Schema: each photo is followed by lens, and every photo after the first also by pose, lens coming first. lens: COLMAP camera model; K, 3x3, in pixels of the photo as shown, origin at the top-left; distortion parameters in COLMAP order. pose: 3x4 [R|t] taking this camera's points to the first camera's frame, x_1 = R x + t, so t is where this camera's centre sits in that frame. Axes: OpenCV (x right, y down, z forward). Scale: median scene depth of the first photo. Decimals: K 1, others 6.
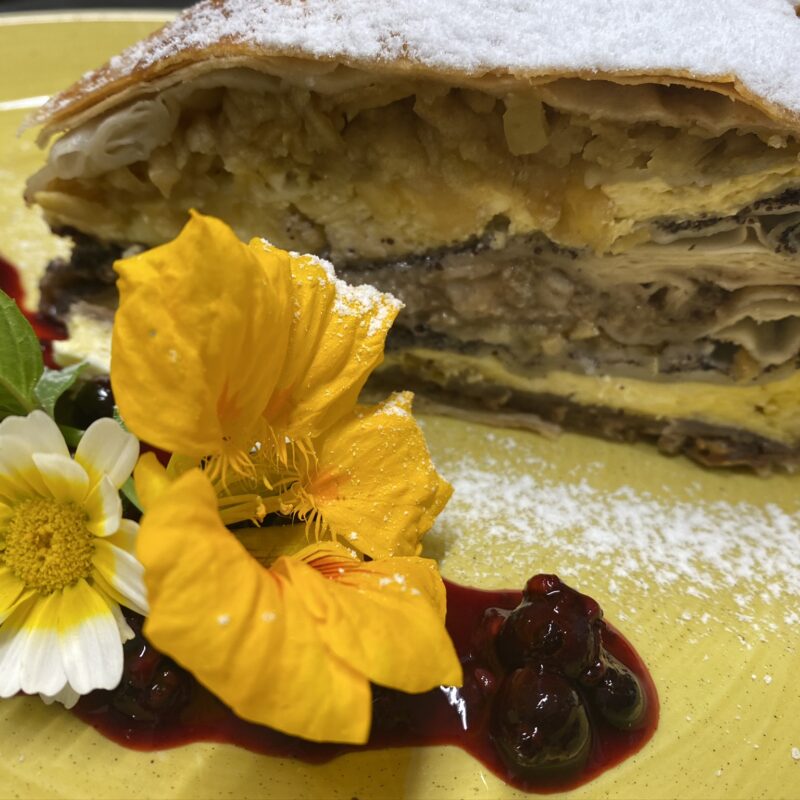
lens RADIAL K [[857.7, 0, 395.3], [0, 857.7, 402.2], [0, 0, 1]] dist [-0.050074, 0.000000]
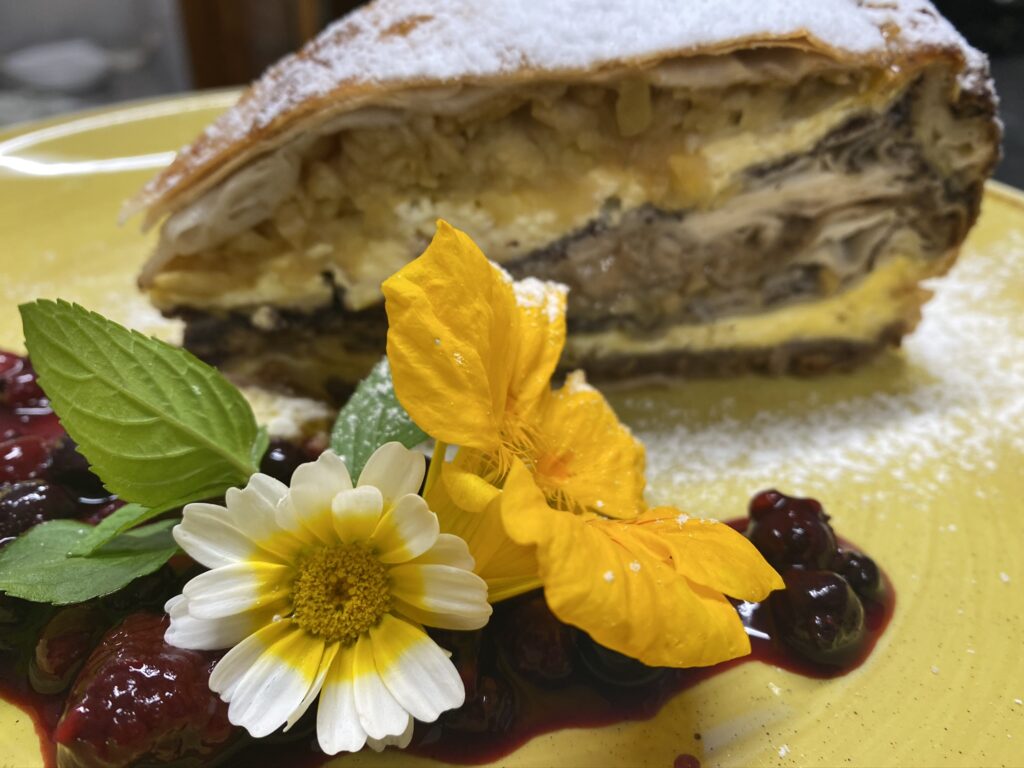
lens RADIAL K [[825.7, 0, 522.7], [0, 825.7, 371.2], [0, 0, 1]] dist [-0.044003, 0.012029]
pose [[0.945062, -0.251744, 0.208527, -0.266600], [0.267090, 0.962447, -0.048561, 0.019570], [-0.188471, 0.101589, 0.976810, 0.006640]]
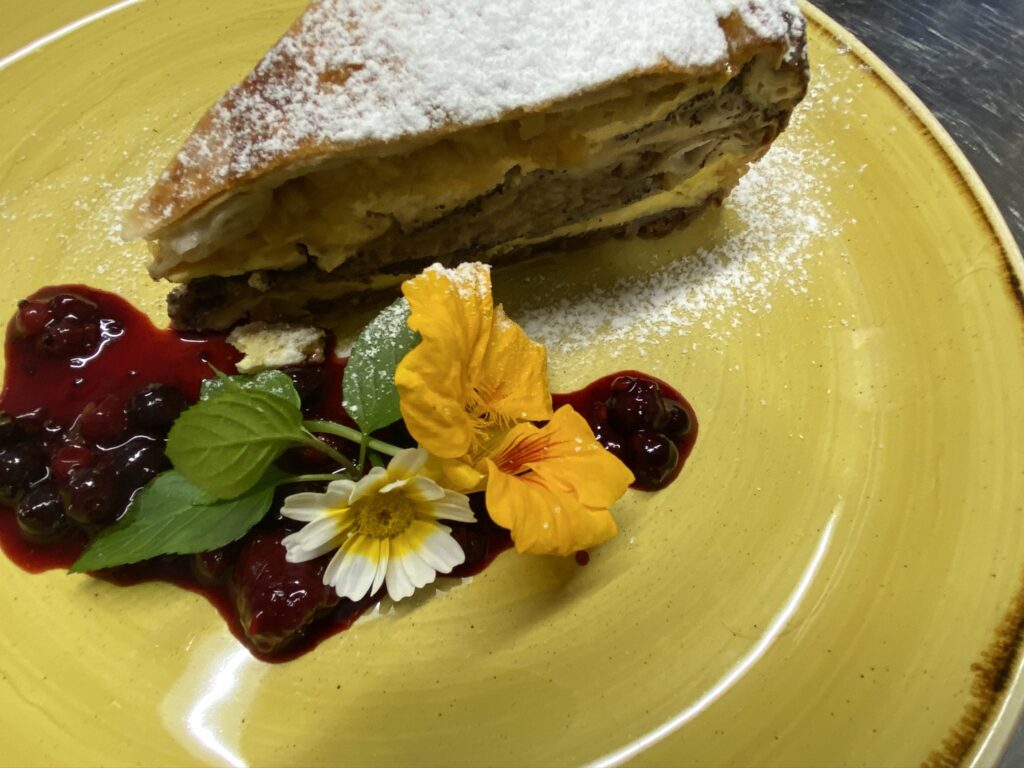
lens RADIAL K [[710.6, 0, 512.3], [0, 710.6, 372.8], [0, 0, 1]] dist [0.062214, -0.069909]
pose [[0.882969, -0.437567, 0.170004, -0.234738], [0.319638, 0.825634, 0.464930, -0.494665], [-0.343799, -0.356179, 0.868872, -0.162205]]
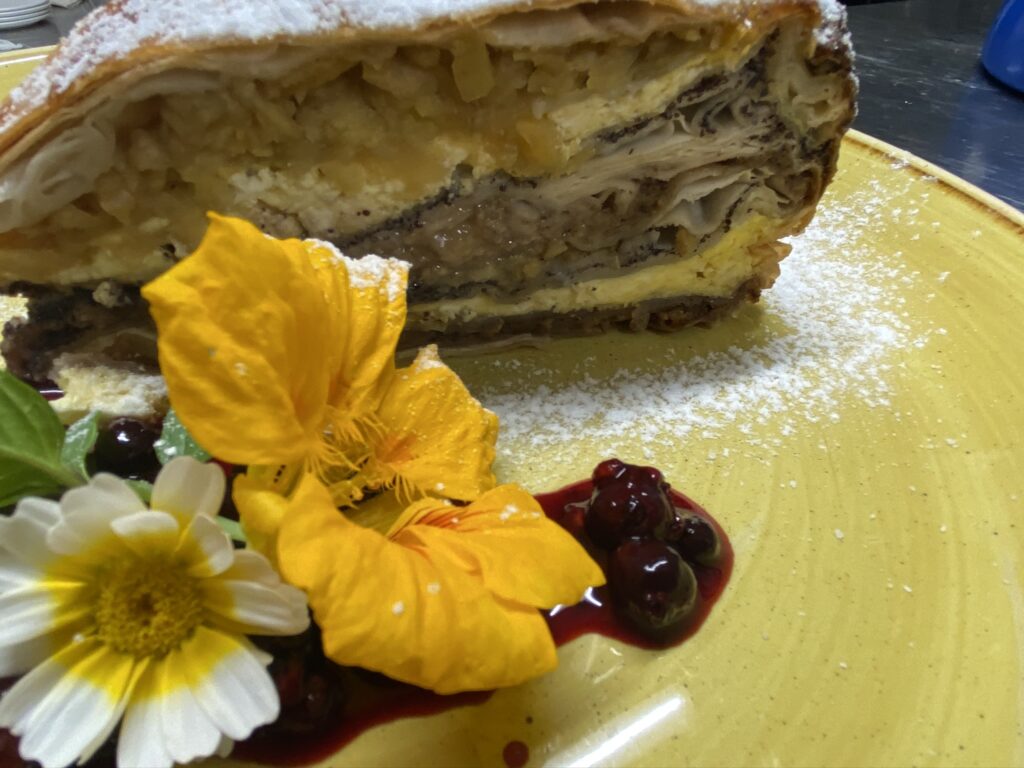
lens RADIAL K [[710.6, 0, 514.9], [0, 710.6, 377.3], [0, 0, 1]] dist [0.062214, -0.069909]
pose [[0.923298, -0.301835, 0.237522, -0.113913], [0.289439, 0.953298, 0.086305, -0.018868], [-0.252479, -0.010937, 0.967541, 0.102941]]
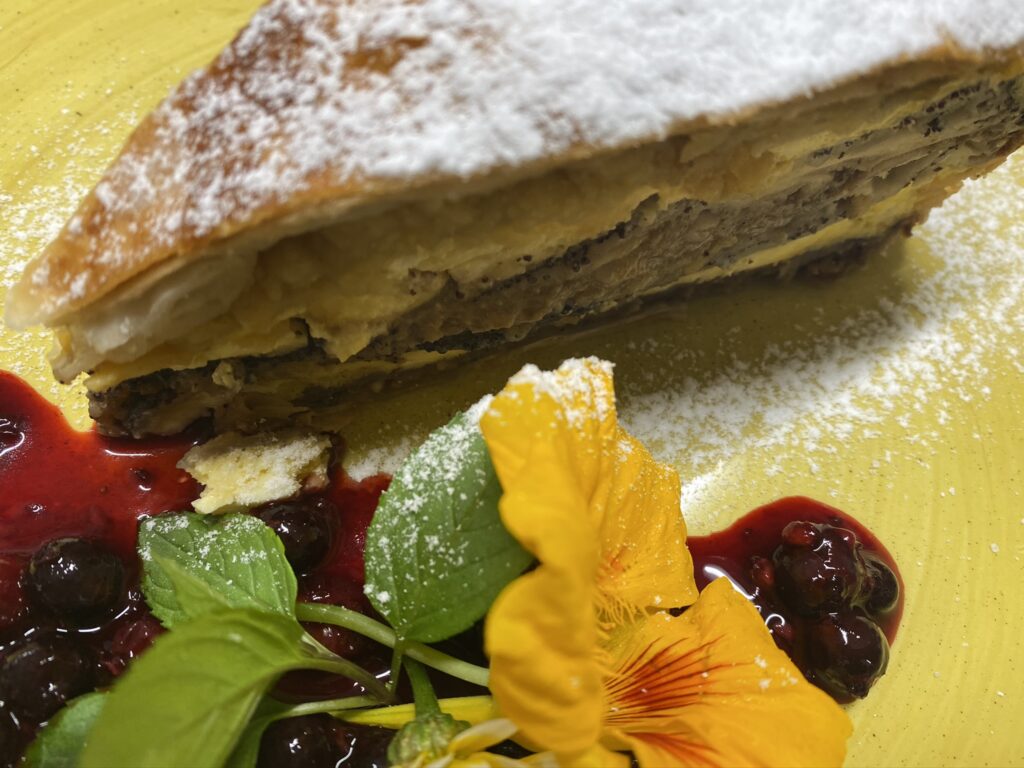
lens RADIAL K [[825.7, 0, 516.1], [0, 825.7, 370.6], [0, 0, 1]] dist [-0.044003, 0.012029]
pose [[0.887193, -0.430006, 0.167281, -0.214921], [0.305482, 0.819136, 0.485486, -0.525758], [-0.345788, -0.379619, 0.858091, 0.261458]]
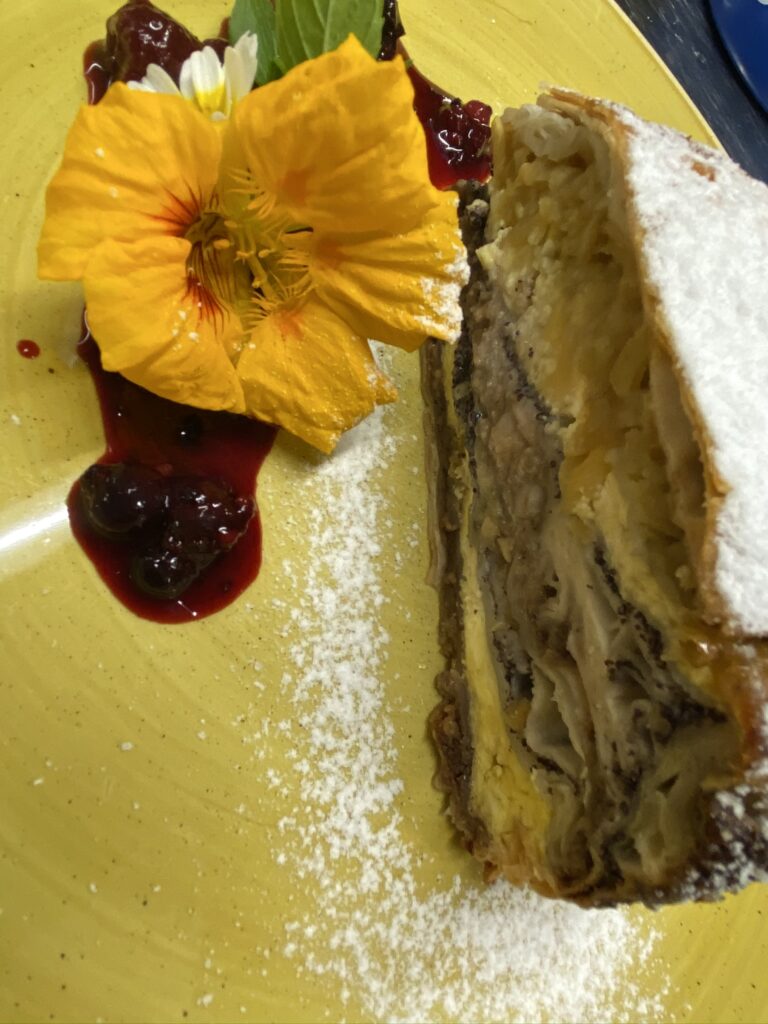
lens RADIAL K [[710.6, 0, 391.6], [0, 710.6, 520.3], [0, 0, 1]] dist [0.062214, -0.069909]
pose [[0.199304, 0.913069, -0.355785, 0.524610], [-0.932123, 0.288670, 0.218671, -0.167770], [0.302366, 0.288053, 0.908625, 0.145106]]
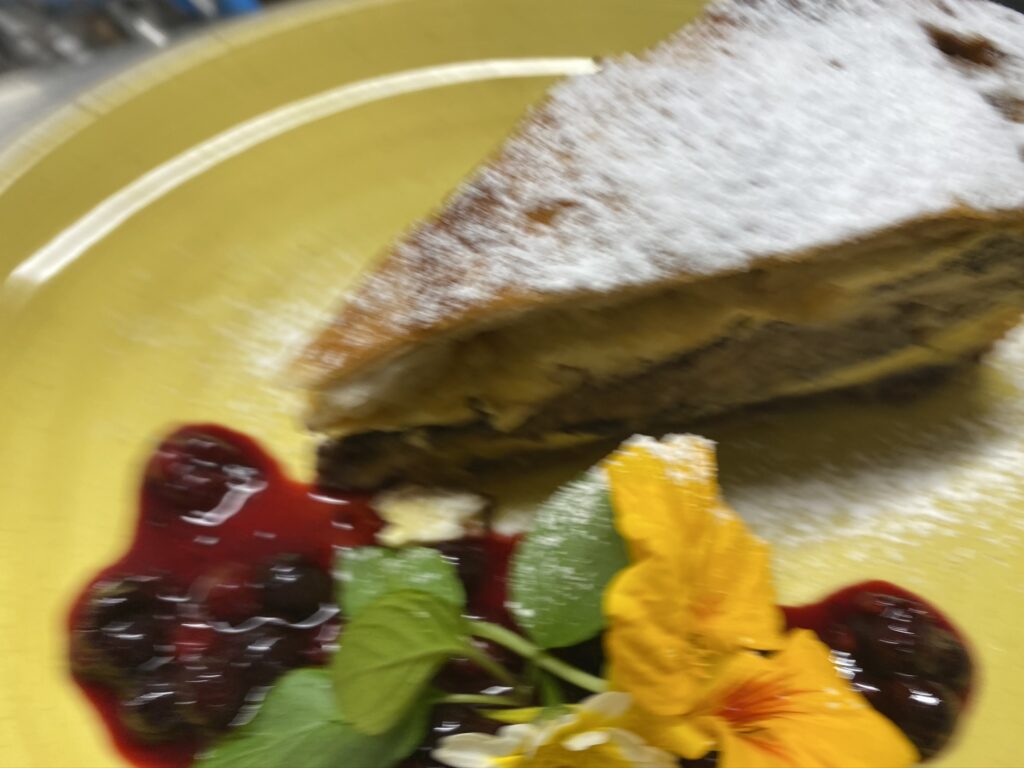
lens RADIAL K [[825.7, 0, 512.1], [0, 825.7, 370.4], [0, 0, 1]] dist [-0.044003, 0.012029]
pose [[0.929074, -0.359776, 0.085922, -0.285572], [0.326400, 0.906690, 0.267165, -0.553824], [-0.174024, -0.220171, 0.959813, -0.018237]]
